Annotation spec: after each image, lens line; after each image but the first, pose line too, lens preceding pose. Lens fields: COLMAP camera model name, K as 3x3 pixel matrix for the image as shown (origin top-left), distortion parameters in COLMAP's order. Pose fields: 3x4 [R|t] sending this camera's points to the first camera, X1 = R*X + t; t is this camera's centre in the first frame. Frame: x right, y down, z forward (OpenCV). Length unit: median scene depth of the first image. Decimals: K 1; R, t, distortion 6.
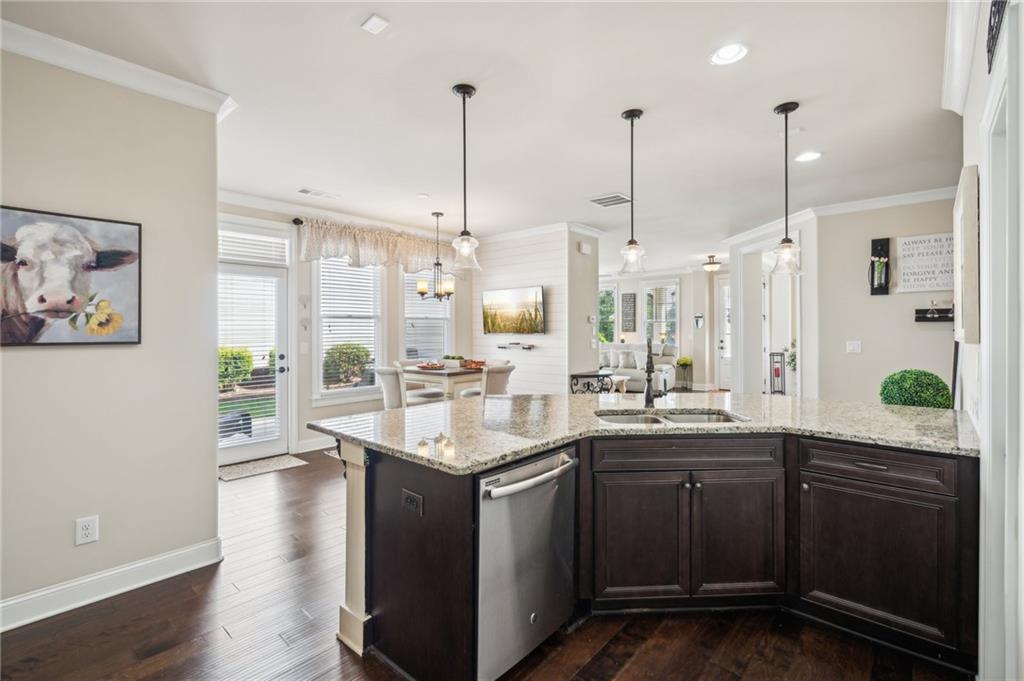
lens RADIAL K [[464.5, 0, 507.6], [0, 464.5, 327.0], [0, 0, 1]] dist [-0.002422, -0.000240]
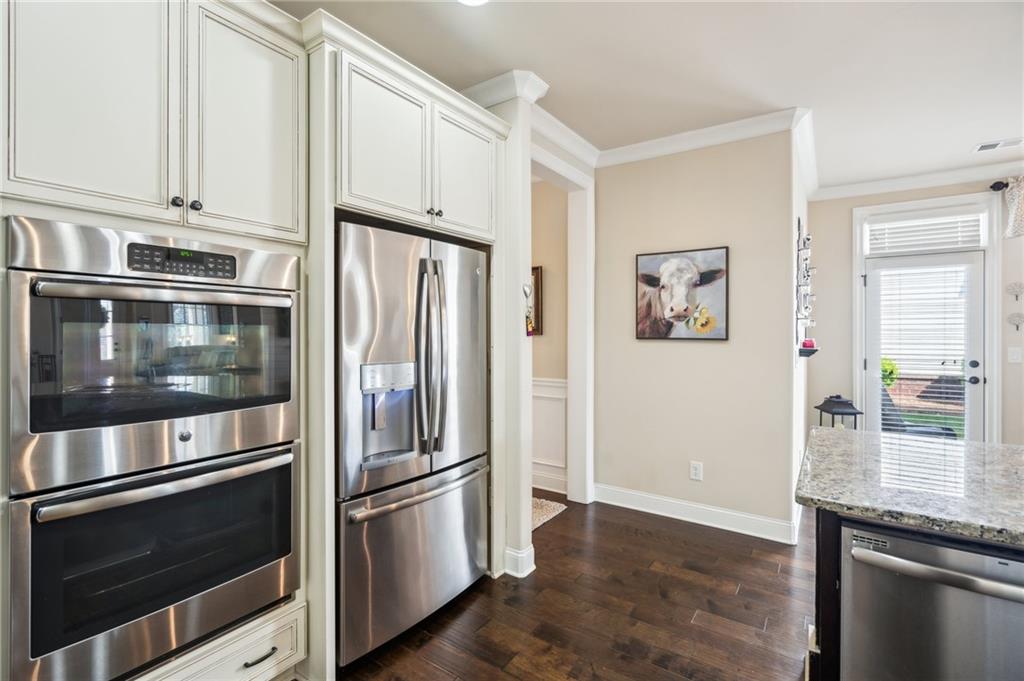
lens RADIAL K [[469.2, 0, 510.6], [0, 469.2, 330.4], [0, 0, 1]] dist [0.000111, 0.000387]
pose [[0.139596, 0.004774, -0.990197, 0.421297], [0.003890, 0.999978, 0.005369, -0.000231], [0.990201, -0.004602, 0.139574, 0.235443]]
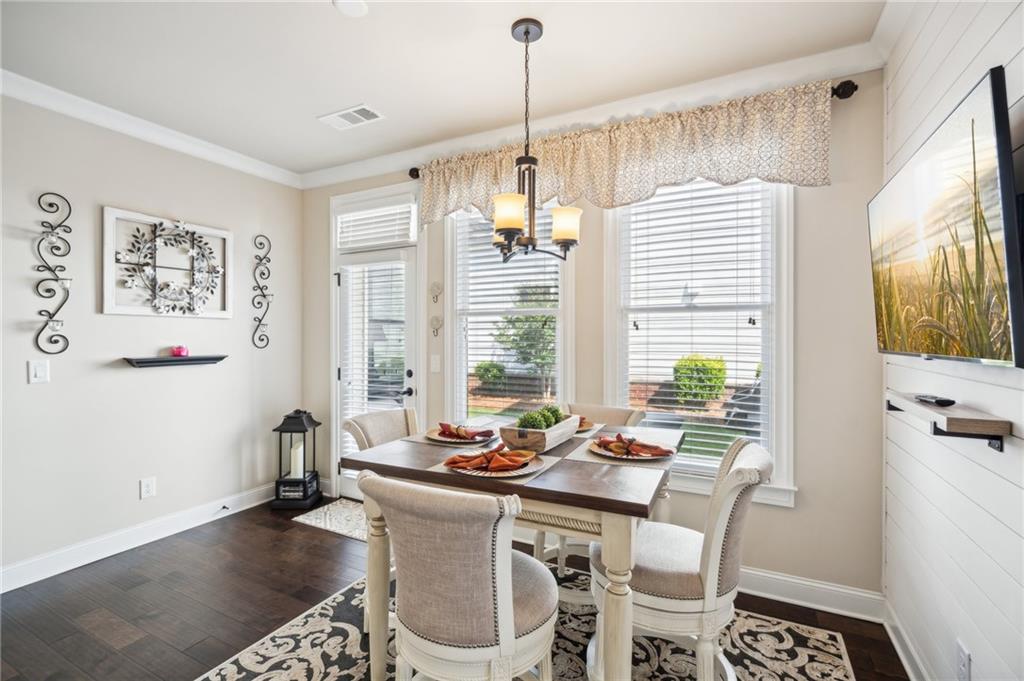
lens RADIAL K [[465.4, 0, 504.4], [0, 465.4, 335.9], [0, 0, 1]] dist [0.004608, 0.000852]
pose [[0.245660, 0.005096, -0.969343, 0.507158], [0.004507, 0.999969, 0.006400, 0.008118], [0.969346, -0.005941, 0.245630, 2.102397]]
